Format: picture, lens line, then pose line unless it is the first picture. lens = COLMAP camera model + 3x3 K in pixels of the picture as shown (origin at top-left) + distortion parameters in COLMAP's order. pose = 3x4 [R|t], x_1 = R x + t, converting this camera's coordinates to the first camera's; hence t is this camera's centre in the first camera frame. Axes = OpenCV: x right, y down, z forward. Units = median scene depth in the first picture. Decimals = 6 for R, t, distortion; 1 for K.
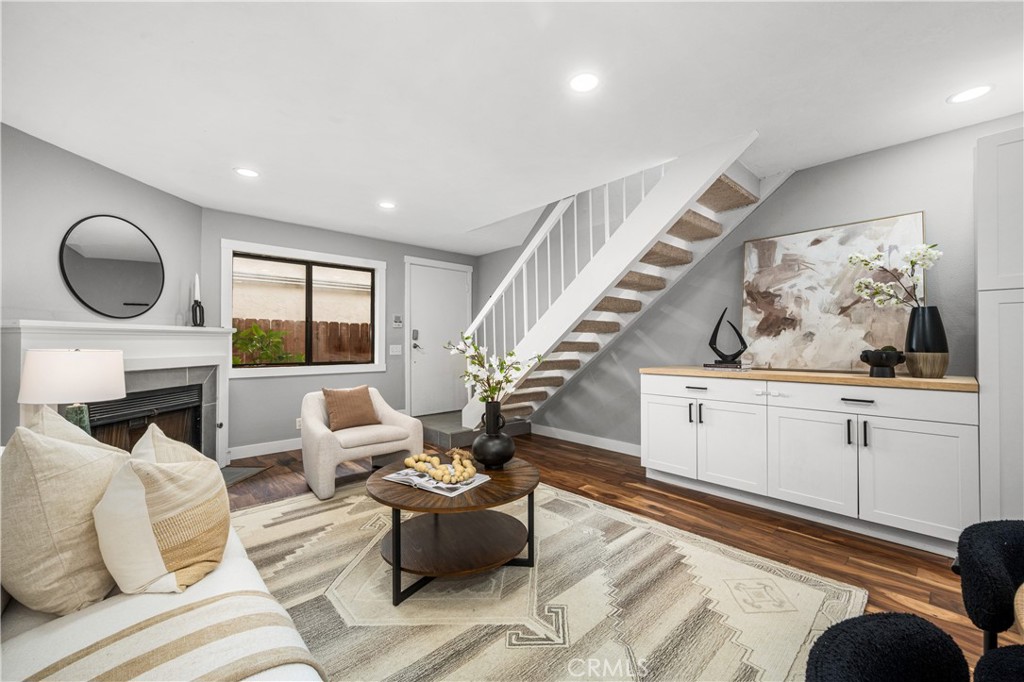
lens RADIAL K [[407.0, 0, 513.5], [0, 407.0, 340.5], [0, 0, 1]] dist [0.000558, -0.000066]
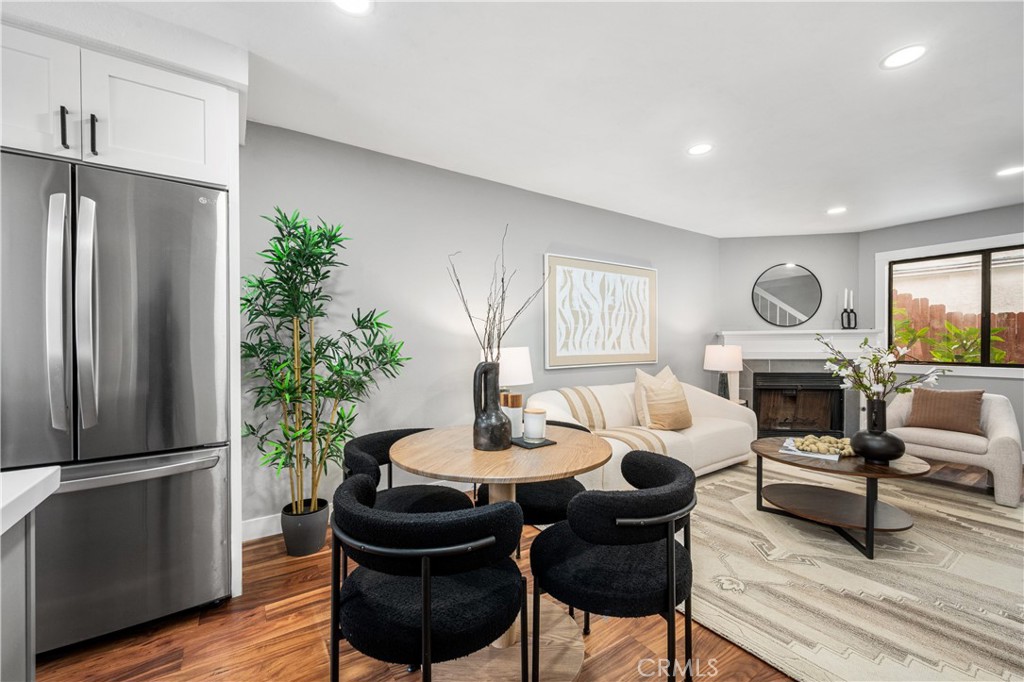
lens RADIAL K [[415.1, 0, 514.5], [0, 415.1, 347.2], [0, 0, 1]] dist [-0.000710, 0.000179]
pose [[-0.147379, 0.012216, -0.989005, 0.811254], [0.010128, 0.999890, 0.010841, -0.002070], [0.989028, -0.008419, -0.147486, 0.178261]]
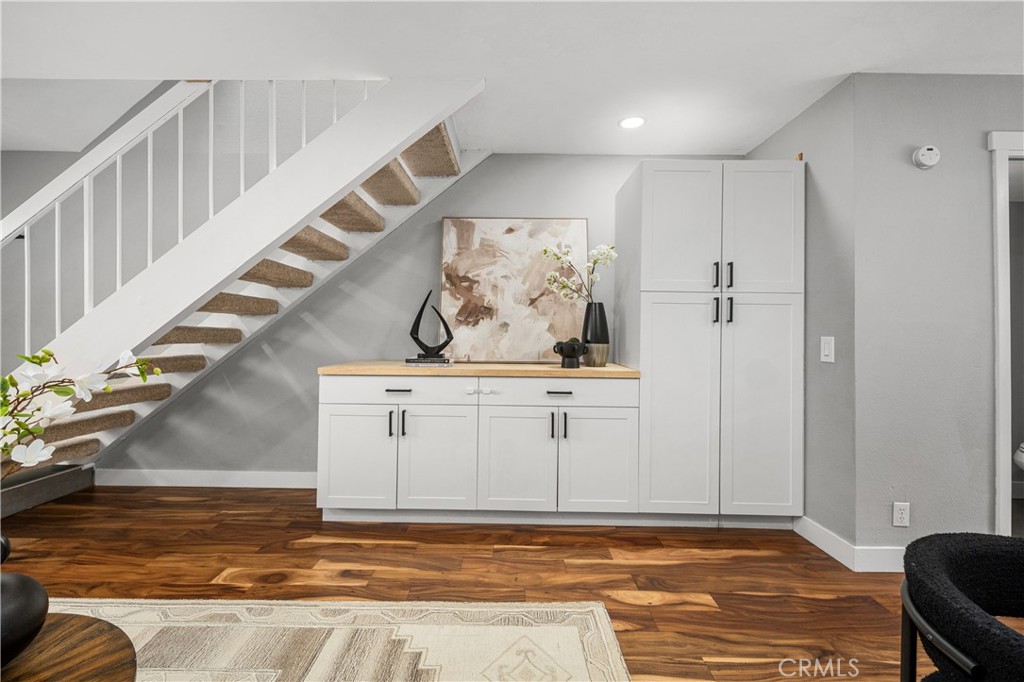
lens RADIAL K [[422.3, 0, 507.8], [0, 422.3, 327.2], [0, 0, 1]] dist [0.000139, -0.000047]
pose [[0.681237, 0.020355, 0.731780, 0.001505], [-0.019687, 0.999761, -0.009483, -0.000085], [-0.731798, -0.007947, 0.681475, 0.298959]]
